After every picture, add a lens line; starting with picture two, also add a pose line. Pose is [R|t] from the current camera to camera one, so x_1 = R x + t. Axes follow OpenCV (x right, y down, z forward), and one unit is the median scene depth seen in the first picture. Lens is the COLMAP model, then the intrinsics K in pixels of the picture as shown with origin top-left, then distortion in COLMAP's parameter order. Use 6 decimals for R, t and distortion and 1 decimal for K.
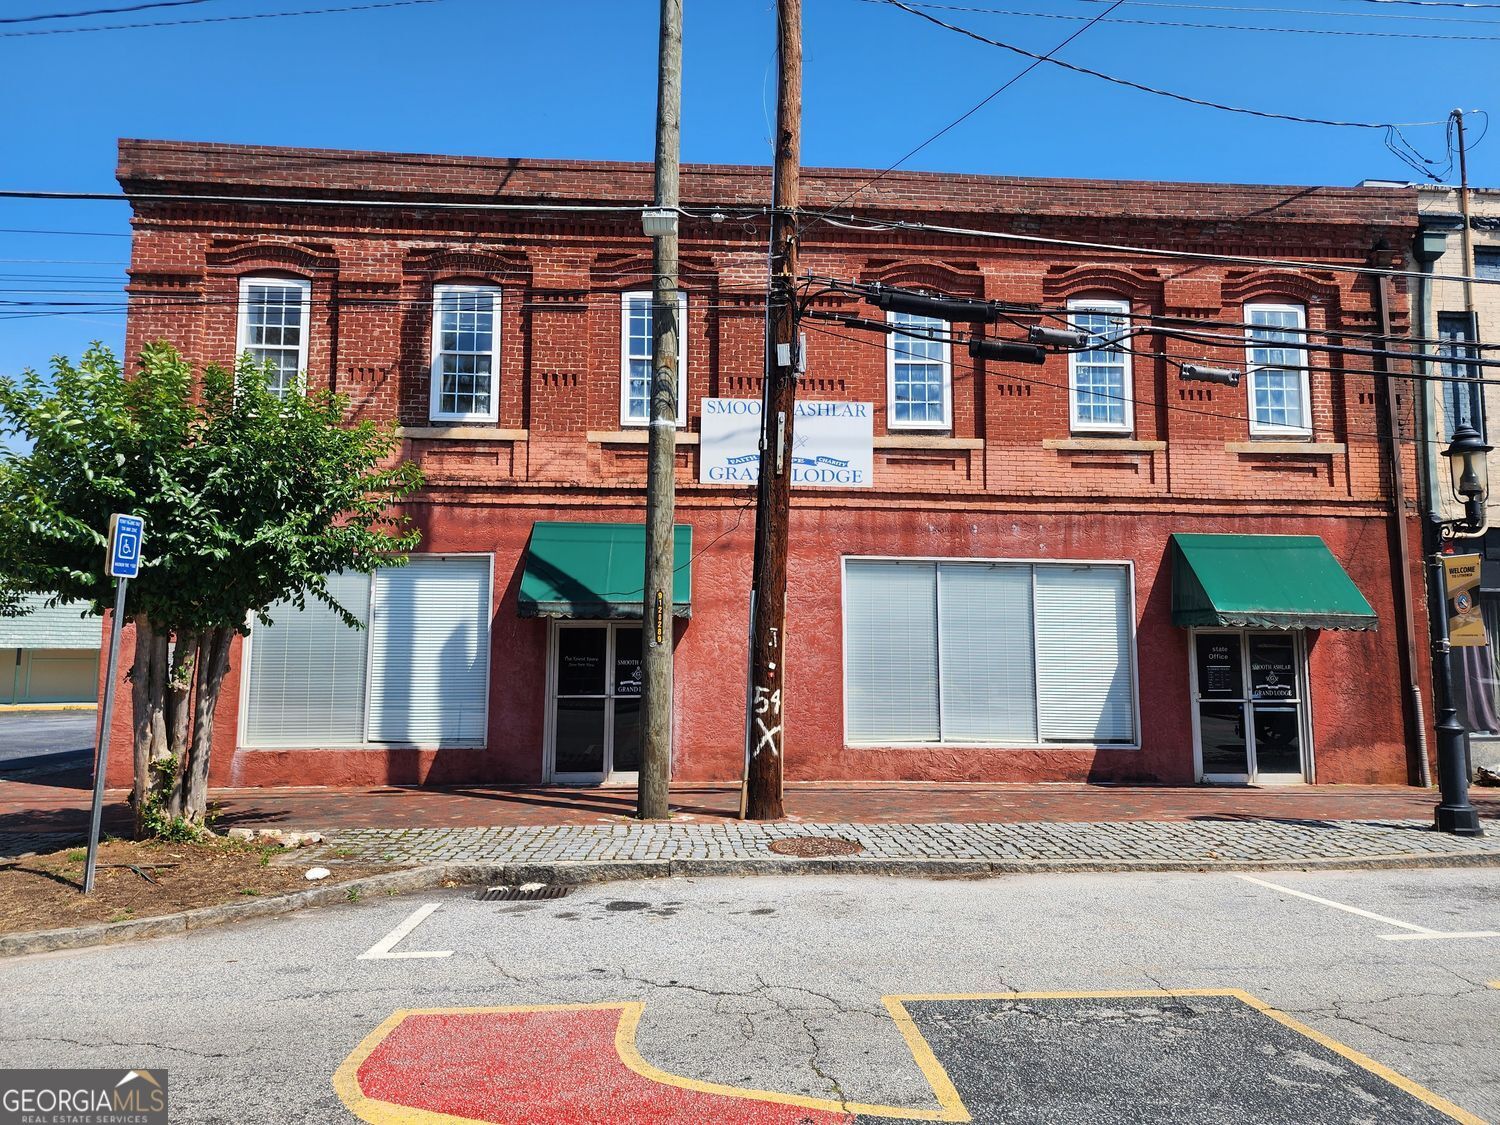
lens RADIAL K [[1015.8, 0, 750.0], [0, 1015.8, 562.5], [0, 0, 1]] dist [0.083938, -0.090957]
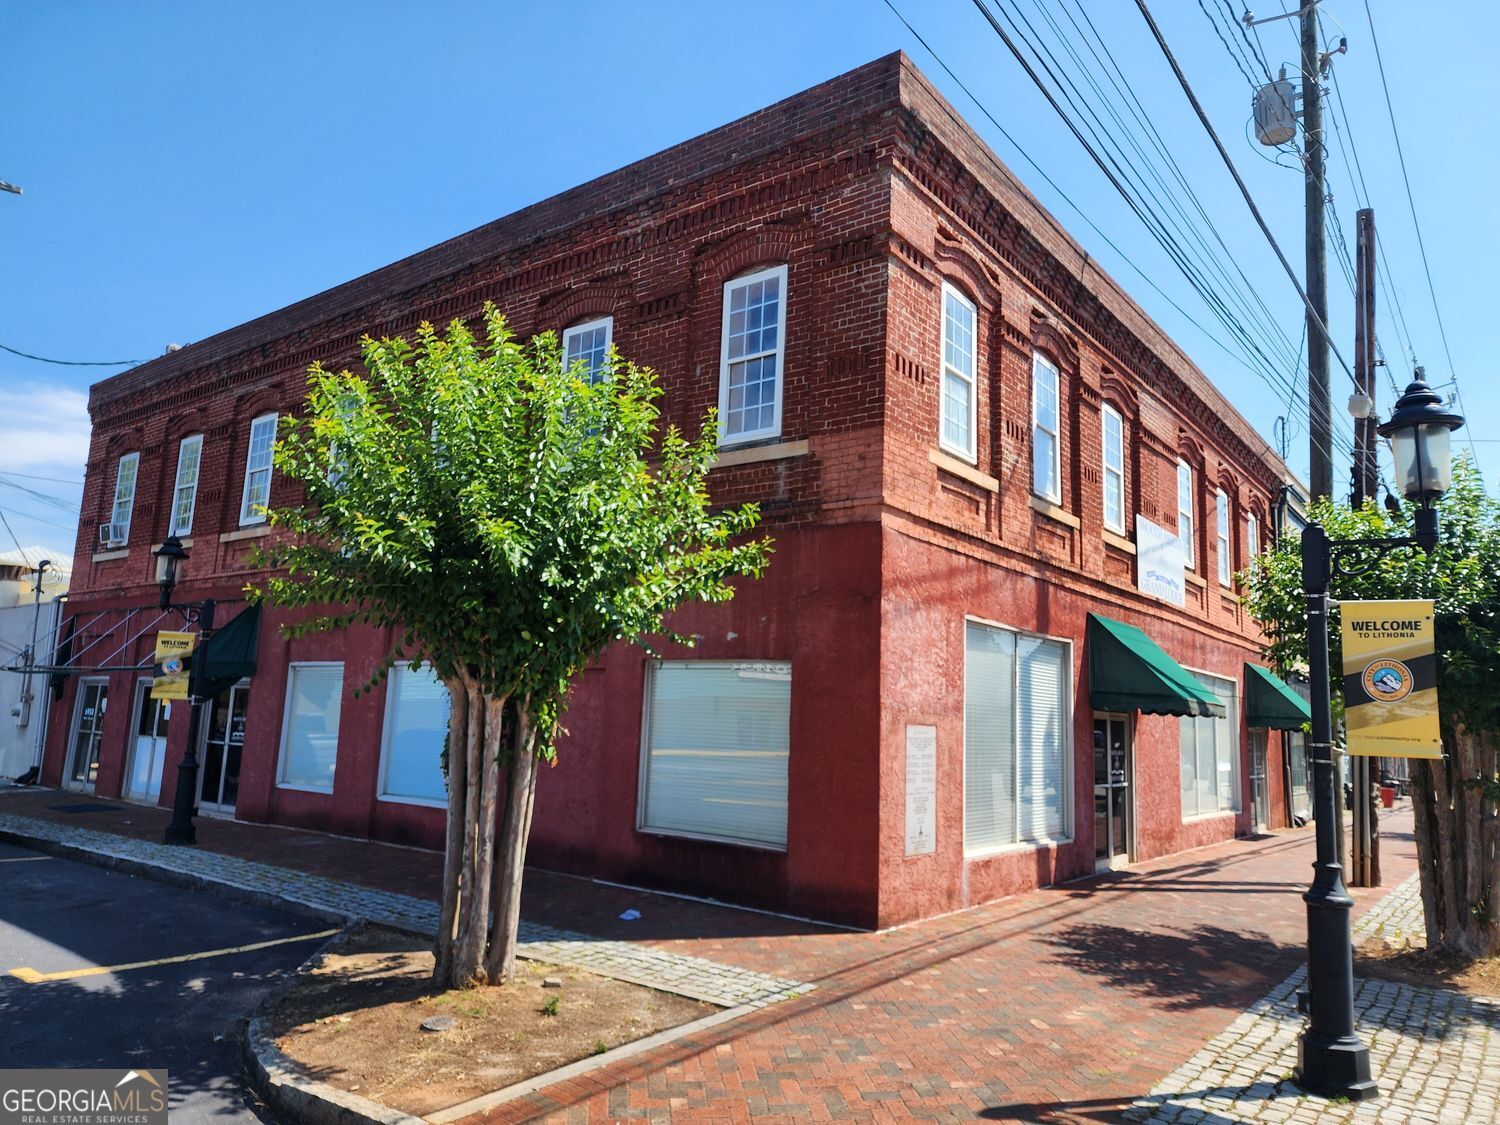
lens RADIAL K [[1015.8, 0, 750.0], [0, 1015.8, 562.5], [0, 0, 1]] dist [0.083938, -0.090957]
pose [[0.666144, 0.137689, 0.733003, -1.169808], [-0.124833, 0.989531, -0.072429, 0.026698], [-0.735302, -0.043255, 0.676358, 0.555579]]
